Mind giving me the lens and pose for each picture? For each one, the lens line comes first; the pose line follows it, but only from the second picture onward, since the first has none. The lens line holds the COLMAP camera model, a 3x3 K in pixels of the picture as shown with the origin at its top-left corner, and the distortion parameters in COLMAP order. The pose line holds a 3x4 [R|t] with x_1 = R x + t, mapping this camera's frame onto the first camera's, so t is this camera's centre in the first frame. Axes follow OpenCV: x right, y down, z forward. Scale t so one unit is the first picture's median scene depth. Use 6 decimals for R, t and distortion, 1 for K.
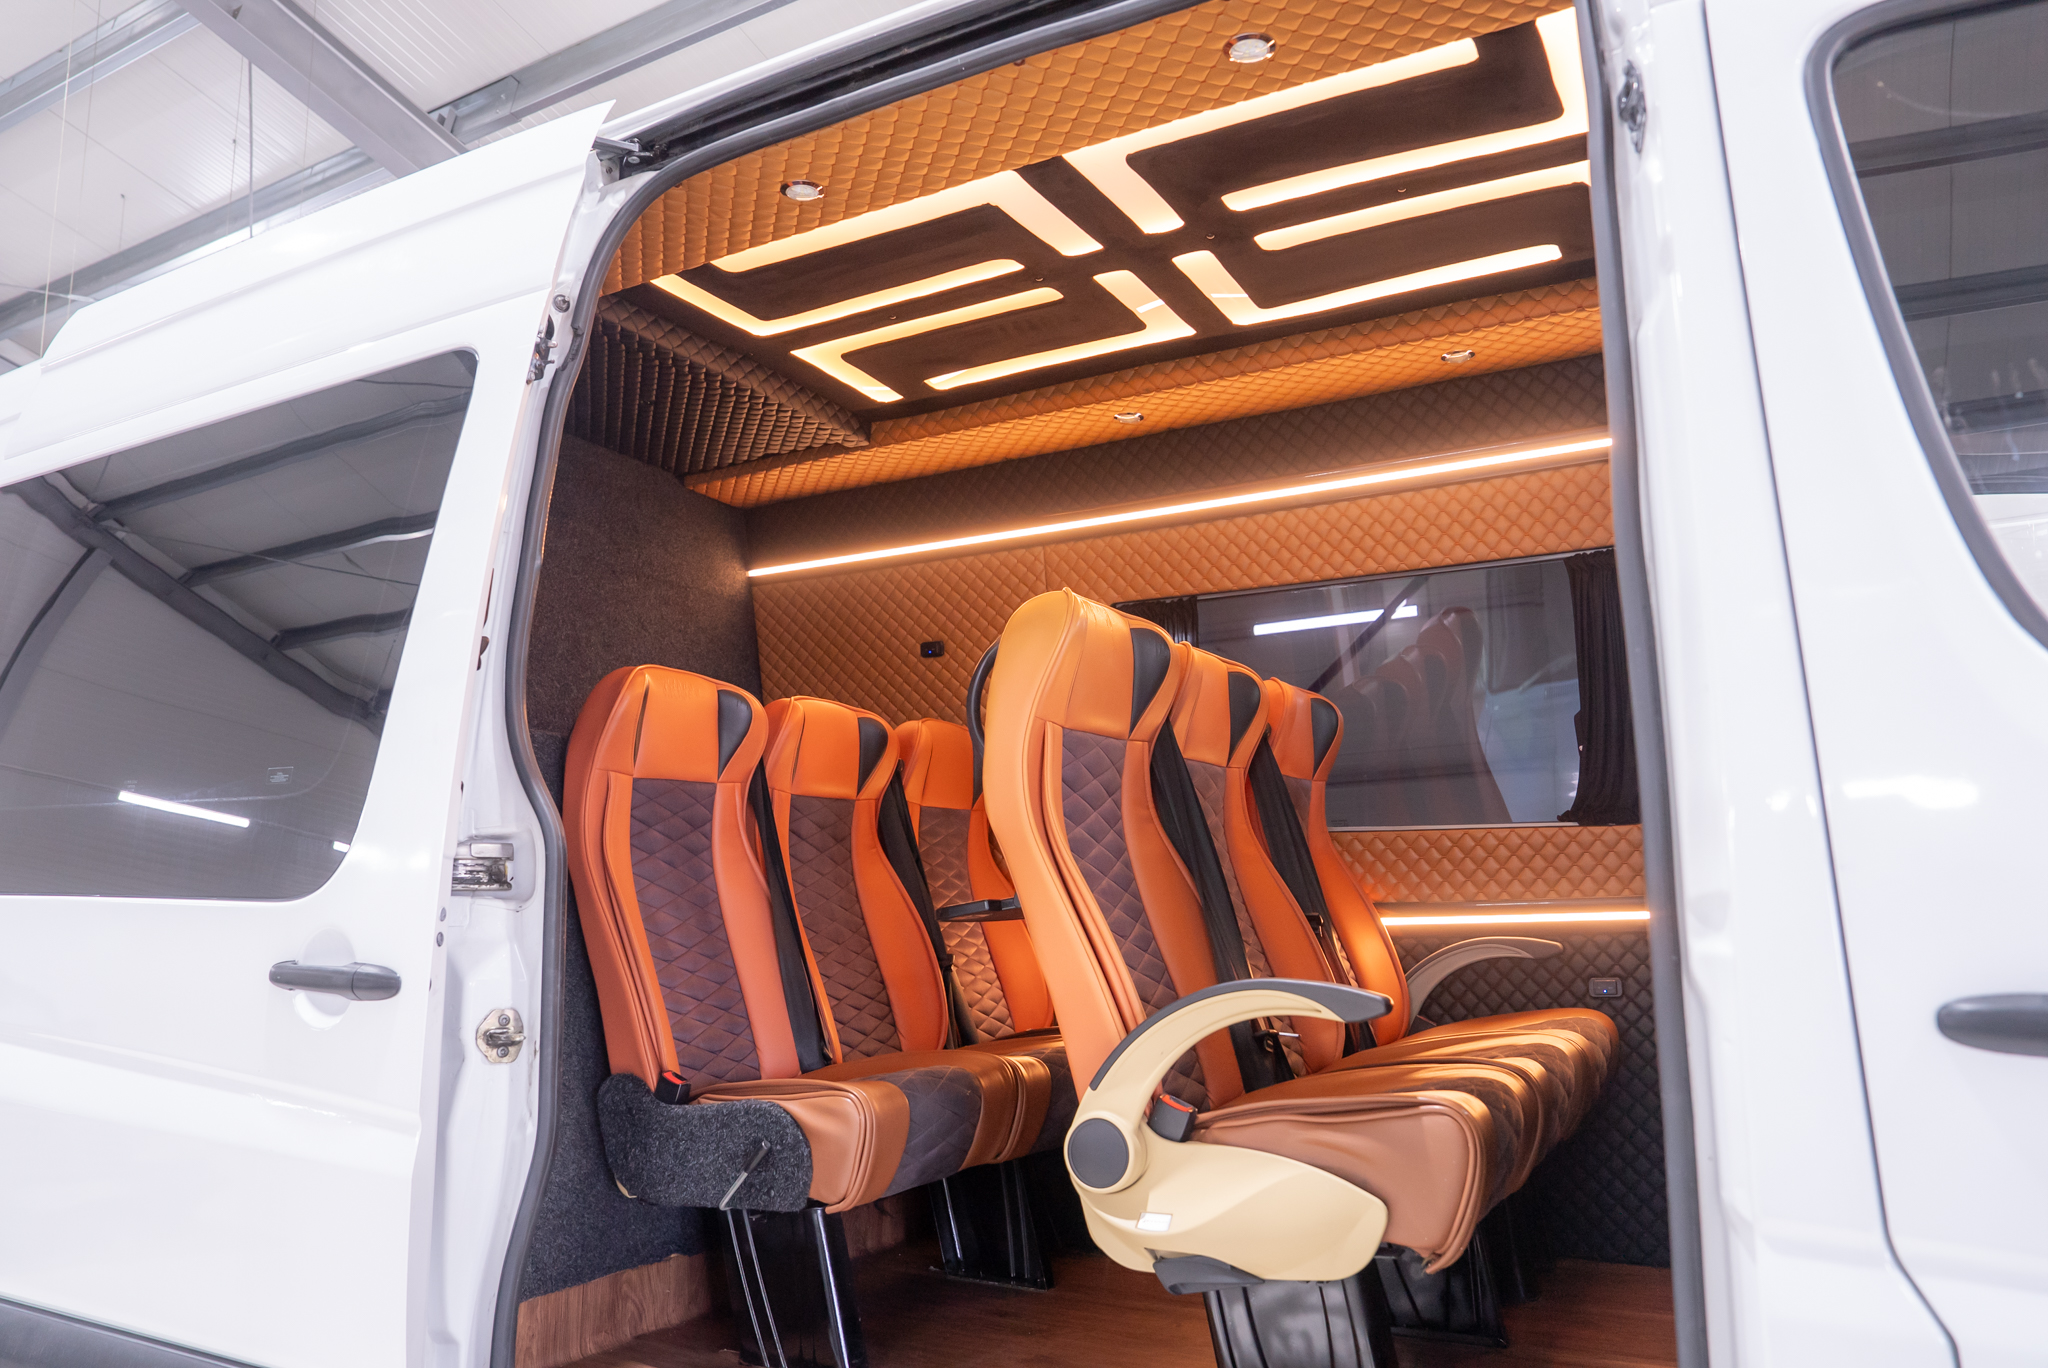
lens RADIAL K [[1415.3, 0, 1014.3], [0, 1415.3, 686.3], [0, 0, 1]] dist [-0.113624, 0.085979]
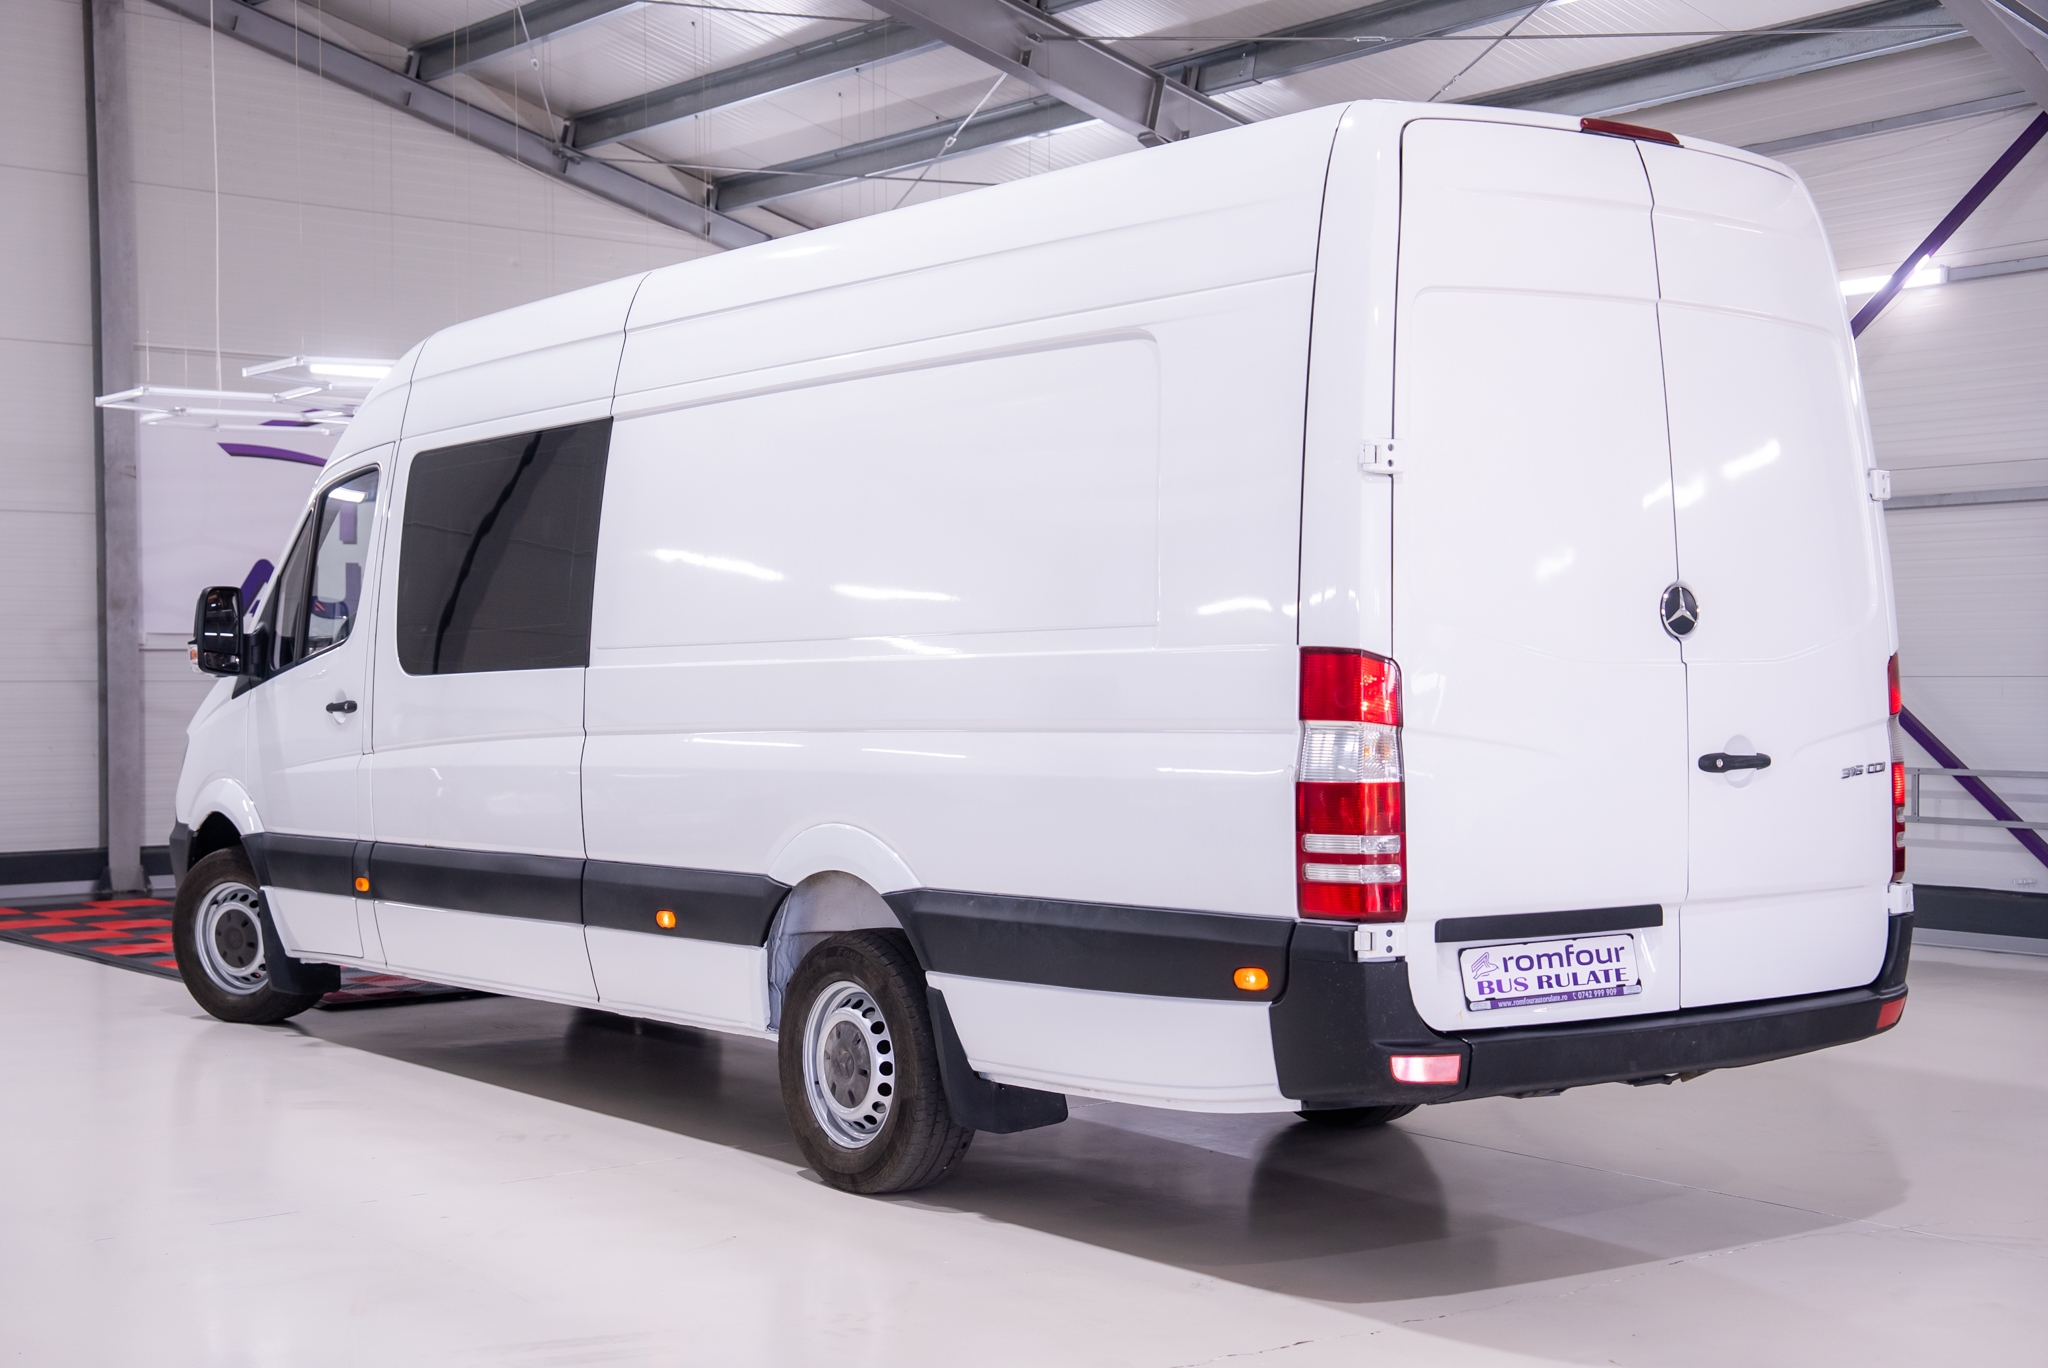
lens RADIAL K [[2843.0, 0, 1032.1], [0, 2843.0, 710.5], [0, 0, 1]] dist [0.192436, 0.000000]
pose [[0.923647, 0.031867, -0.381917, 1.571104], [0.032340, 0.986502, 0.160526, -0.317418], [0.381878, -0.160620, 0.910149, -2.095371]]
